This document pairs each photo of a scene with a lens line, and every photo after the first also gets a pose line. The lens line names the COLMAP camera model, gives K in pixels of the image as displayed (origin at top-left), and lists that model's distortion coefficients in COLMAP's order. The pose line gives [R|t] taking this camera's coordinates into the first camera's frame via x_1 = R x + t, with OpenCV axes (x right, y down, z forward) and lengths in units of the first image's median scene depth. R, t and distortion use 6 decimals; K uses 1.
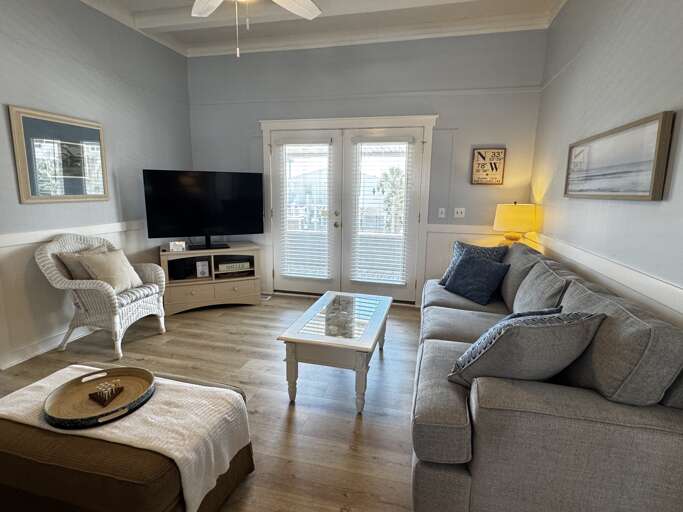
lens RADIAL K [[360.6, 0, 340.5], [0, 360.6, 257.0], [0, 0, 1]] dist [0.001050, -0.000668]
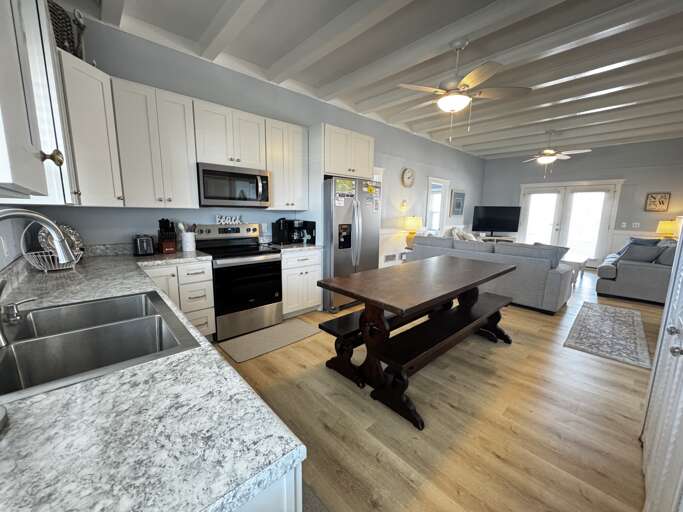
lens RADIAL K [[272.0, 0, 340.2], [0, 272.0, 254.3], [0, 0, 1]] dist [-0.001580, -0.000180]
pose [[0.833865, 0.084570, -0.545451, -0.221619], [-0.100643, 0.994923, 0.000400, 0.217349], [0.542715, 0.054562, 0.838143, -1.233199]]
